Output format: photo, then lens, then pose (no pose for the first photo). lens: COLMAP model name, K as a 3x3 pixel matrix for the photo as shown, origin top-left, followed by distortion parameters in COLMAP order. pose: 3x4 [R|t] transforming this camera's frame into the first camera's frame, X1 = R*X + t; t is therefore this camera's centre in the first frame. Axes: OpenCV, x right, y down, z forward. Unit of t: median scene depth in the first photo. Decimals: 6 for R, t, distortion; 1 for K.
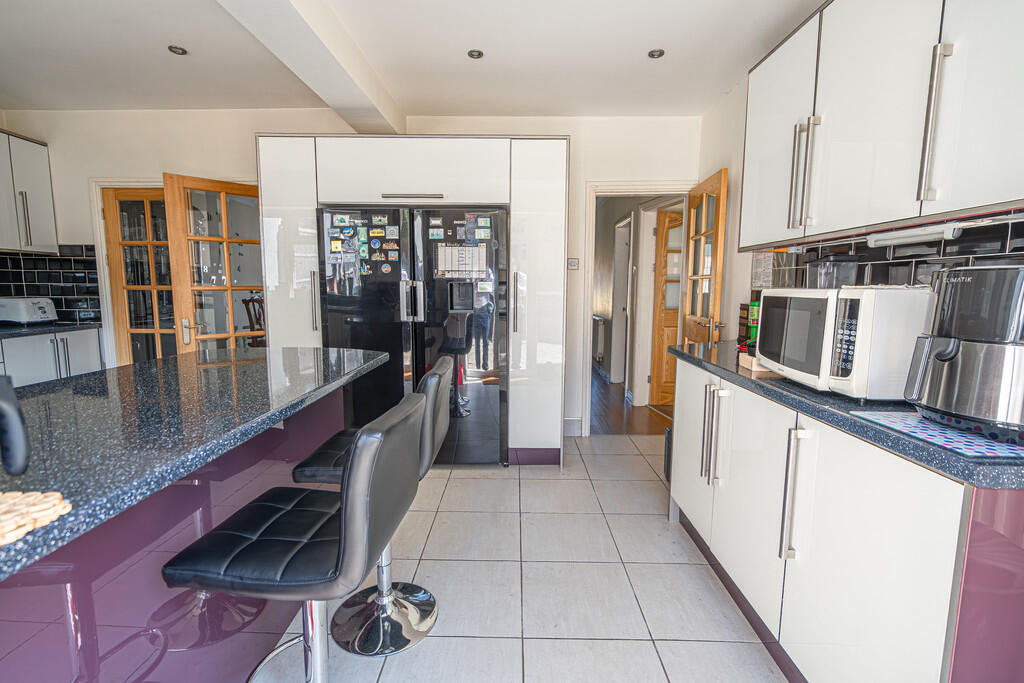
lens RADIAL K [[467.2, 0, 514.9], [0, 467.2, 339.5], [0, 0, 1]] dist [0.003195, 0.000666]
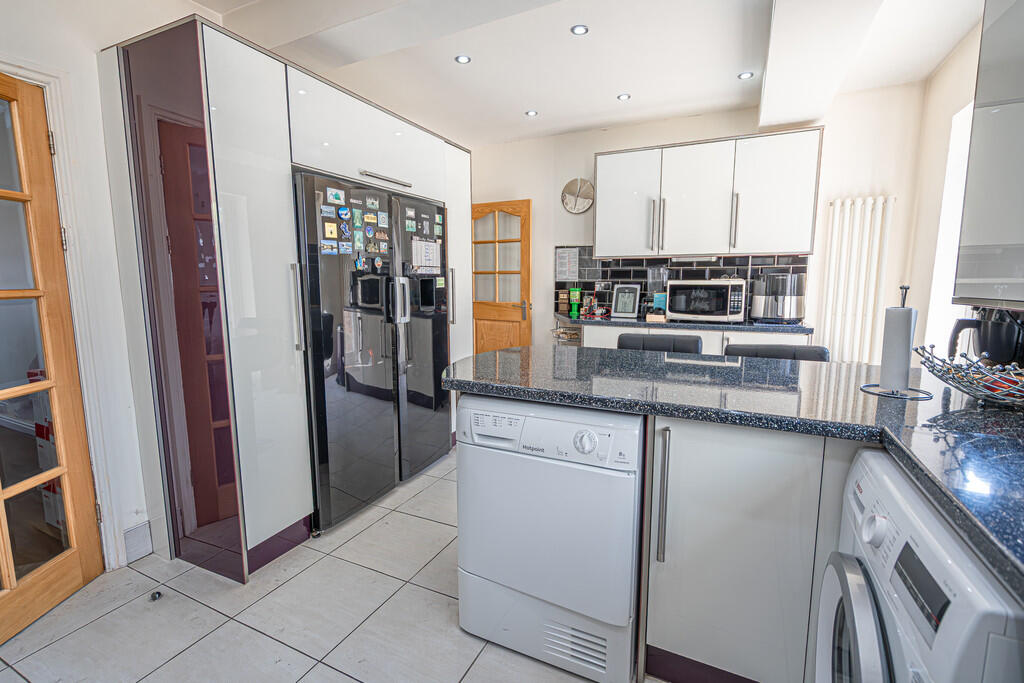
lens RADIAL K [[467.2, 0, 508.7], [0, 467.2, 340.7], [0, 0, 1]] dist [0.003195, 0.000666]
pose [[0.425073, -0.126510, 0.896274, -0.946704], [0.103147, 0.990505, 0.090891, -0.064941], [-0.899263, 0.053813, 0.434086, 0.434682]]
